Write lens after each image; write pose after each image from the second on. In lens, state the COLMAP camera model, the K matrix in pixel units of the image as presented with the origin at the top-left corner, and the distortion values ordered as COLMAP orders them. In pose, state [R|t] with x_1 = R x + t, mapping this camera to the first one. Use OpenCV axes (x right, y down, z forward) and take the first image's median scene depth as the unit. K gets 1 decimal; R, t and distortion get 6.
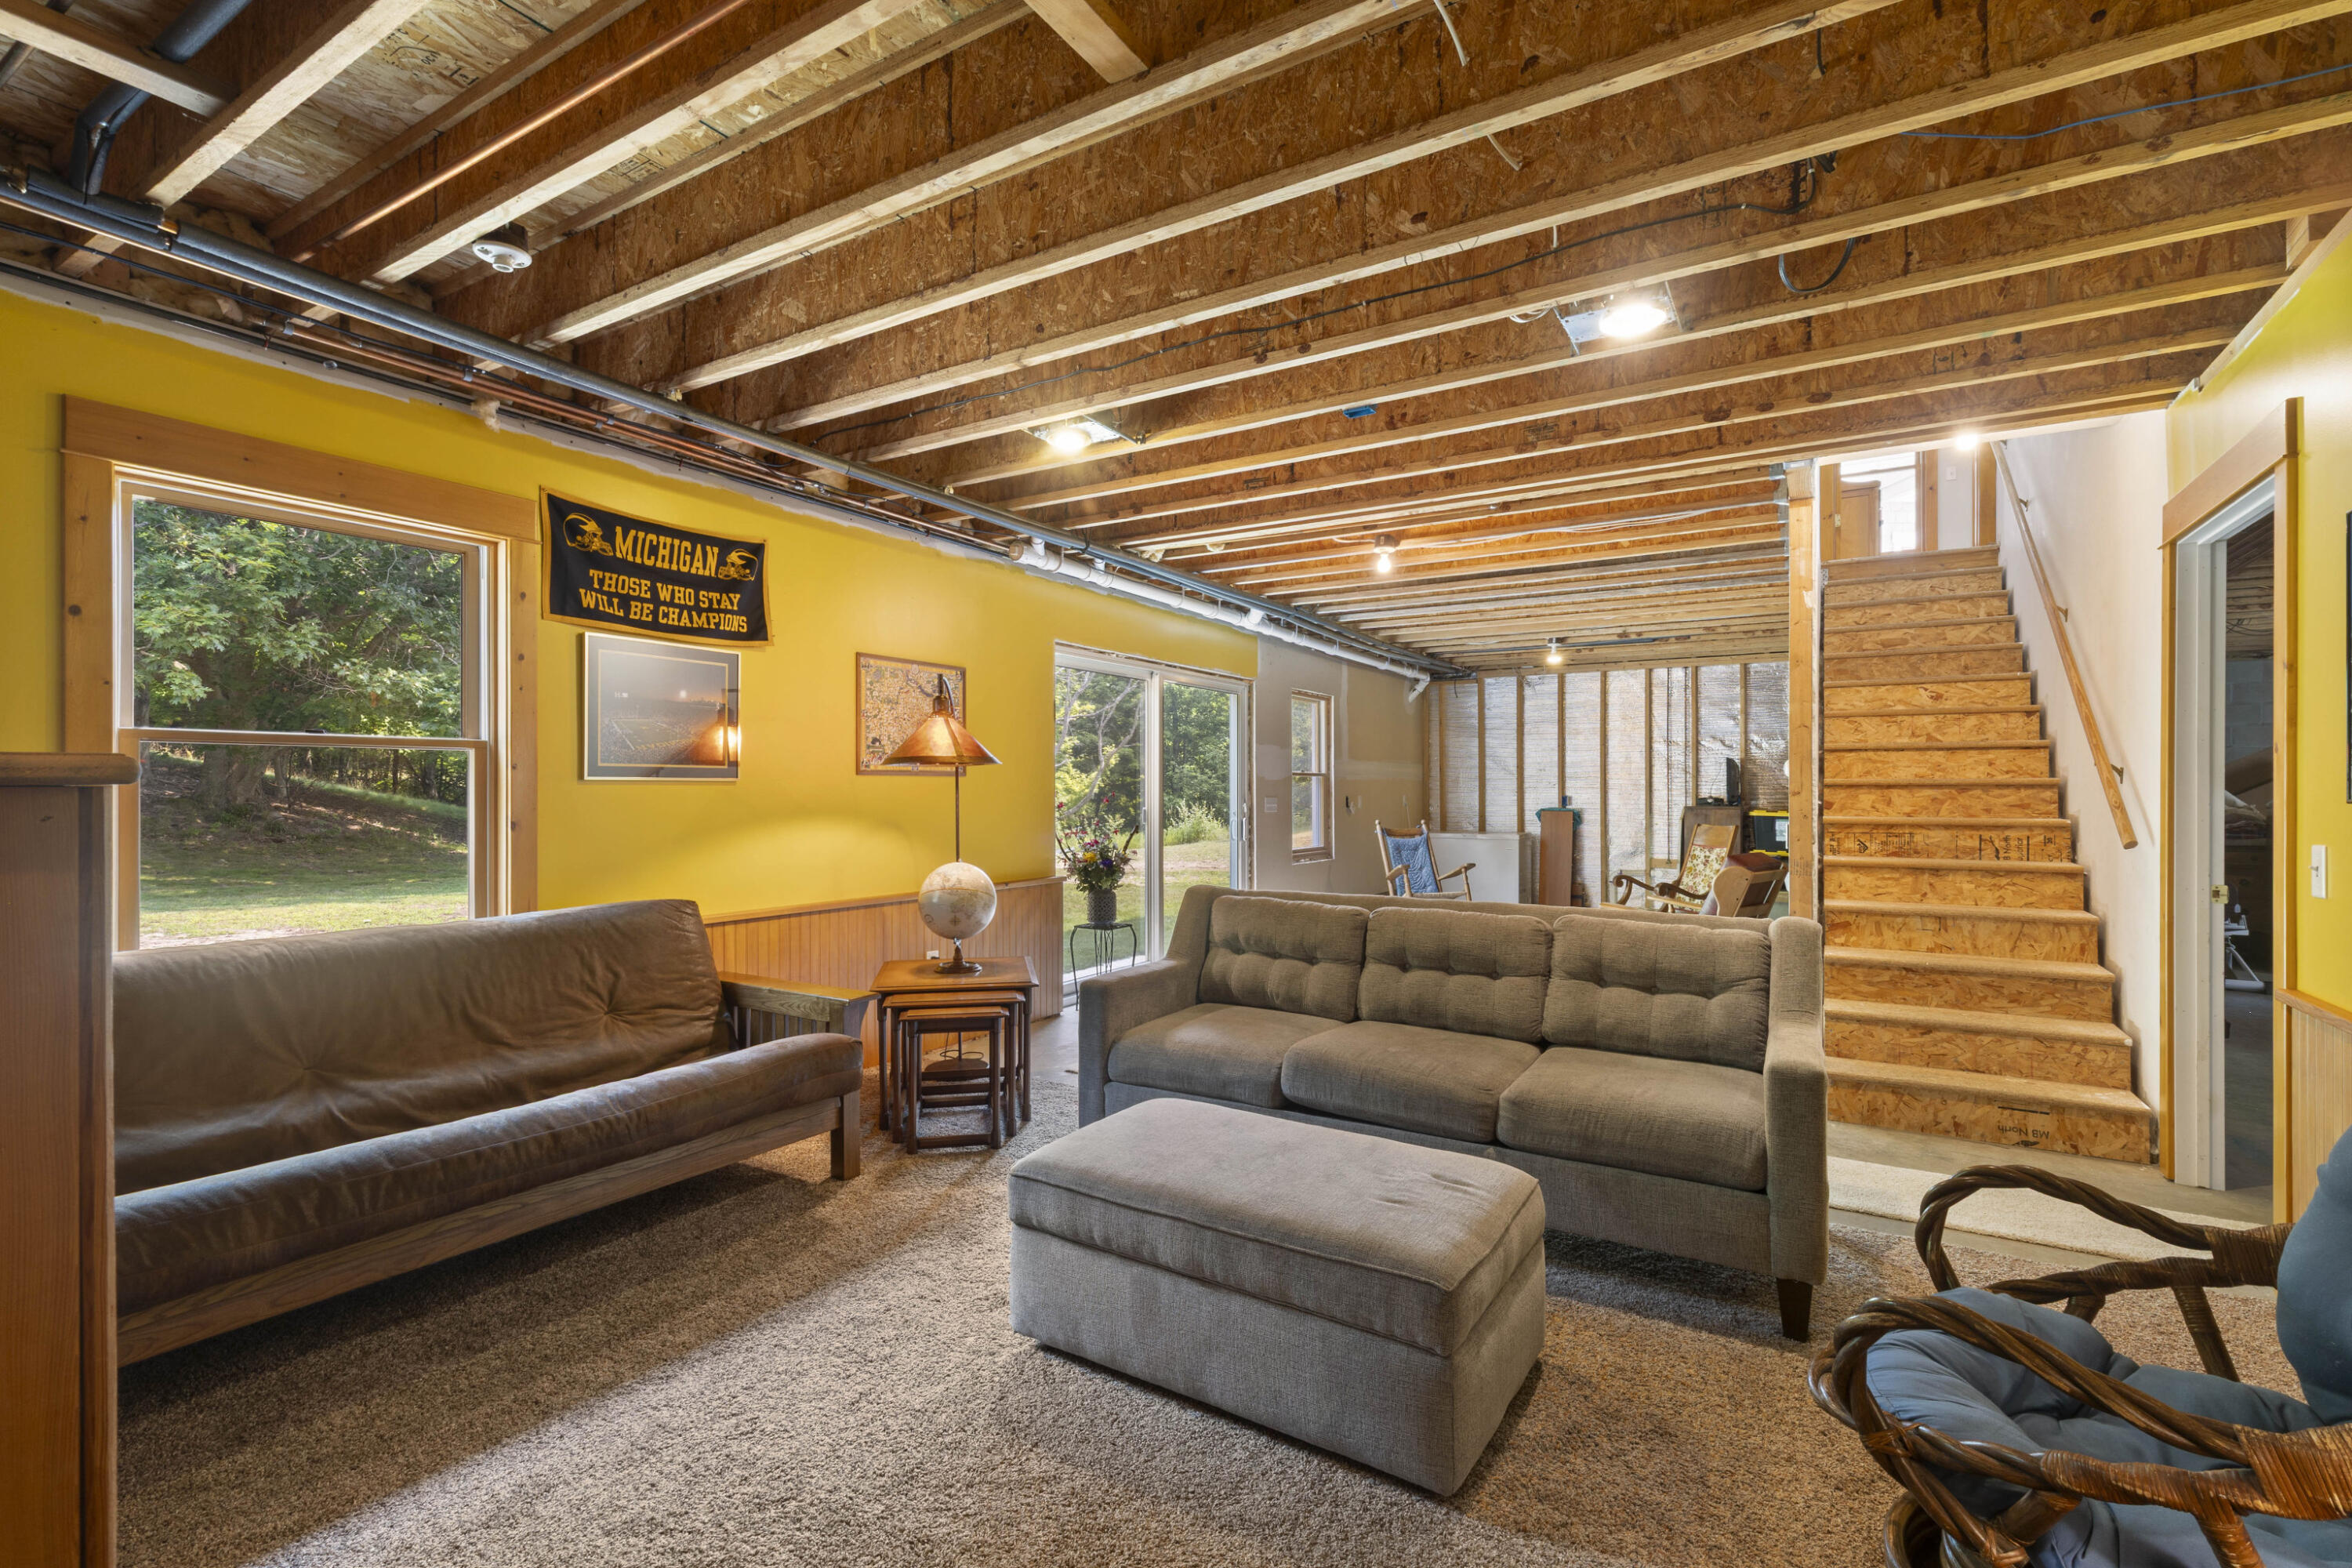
lens RADIAL K [[1056.5, 0, 1171.8], [0, 1056.5, 788.0], [0, 0, 1]] dist [0.000574, 0.000089]
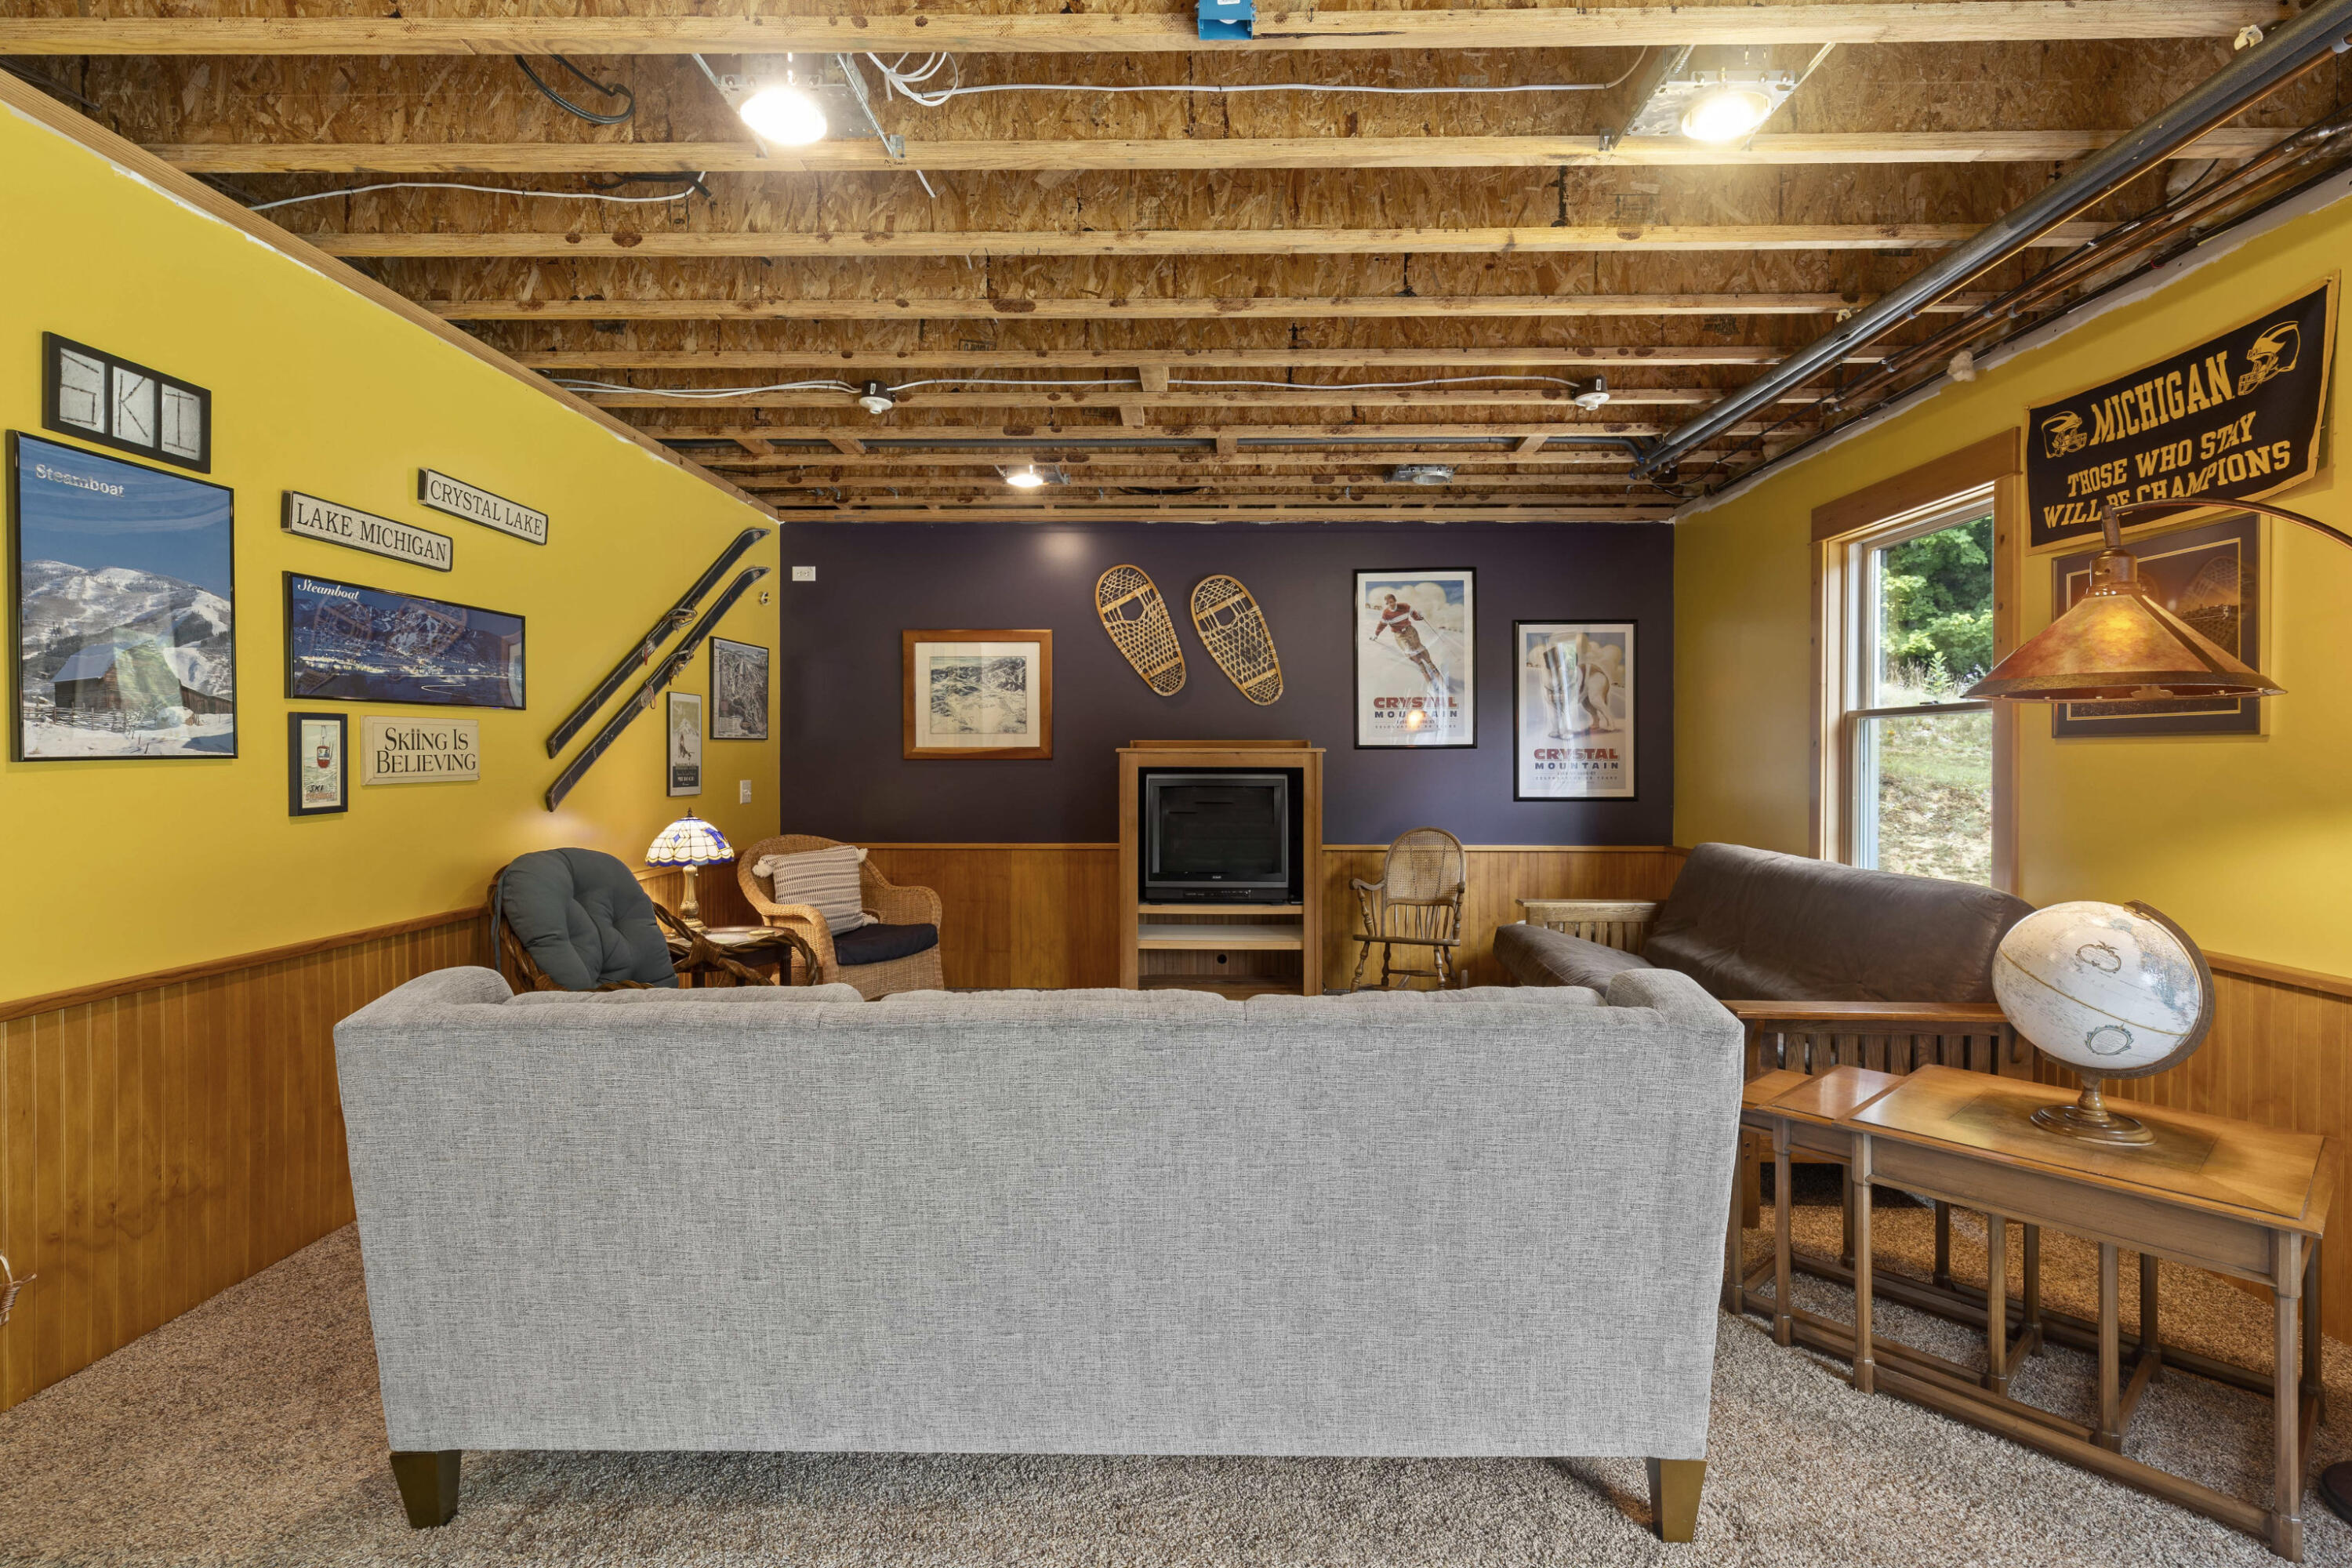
lens RADIAL K [[1056.5, 0, 1176.2], [0, 1056.5, 767.9], [0, 0, 1]] dist [0.000574, 0.000089]
pose [[-0.861491, 0.013415, -0.507596, 0.423786], [0.009471, 0.999902, 0.010352, 0.001104], [0.507685, 0.004111, -0.861533, 1.275903]]
